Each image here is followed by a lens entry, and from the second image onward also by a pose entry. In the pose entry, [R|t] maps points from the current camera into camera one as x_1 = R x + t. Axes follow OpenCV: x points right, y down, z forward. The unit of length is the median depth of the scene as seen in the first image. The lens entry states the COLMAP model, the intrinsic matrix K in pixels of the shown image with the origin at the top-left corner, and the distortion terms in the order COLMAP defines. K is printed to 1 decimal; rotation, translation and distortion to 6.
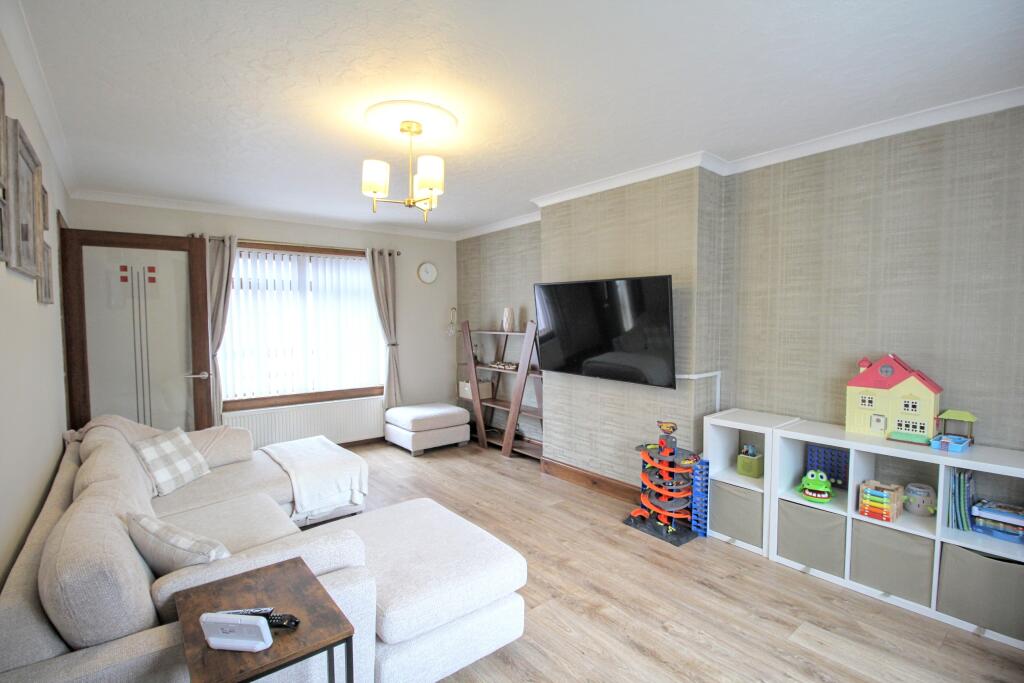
lens RADIAL K [[475.5, 0, 506.8], [0, 475.5, 343.8], [0, 0, 1]] dist [-0.000886, -0.013237]
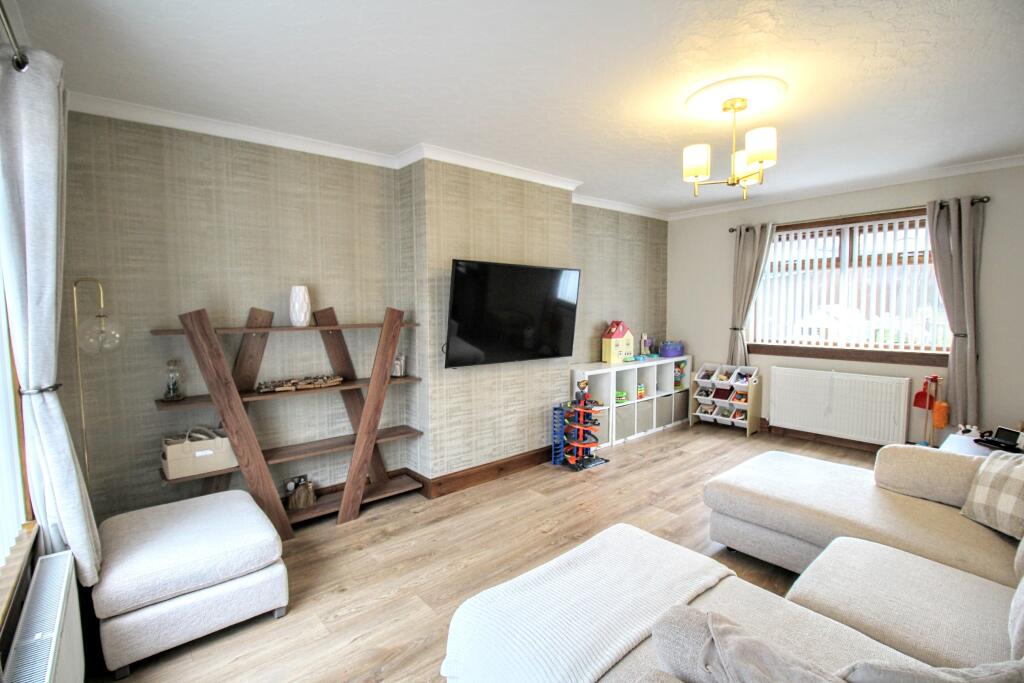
lens RADIAL K [[475.5, 0, 506.8], [0, 475.5, 343.8], [0, 0, 1]] dist [-0.000886, -0.013237]
pose [[-0.025774, -0.085042, 0.996044, -0.823856], [0.056765, 0.994643, 0.086391, -0.056376], [-0.998055, 0.058767, -0.020808, 1.043179]]
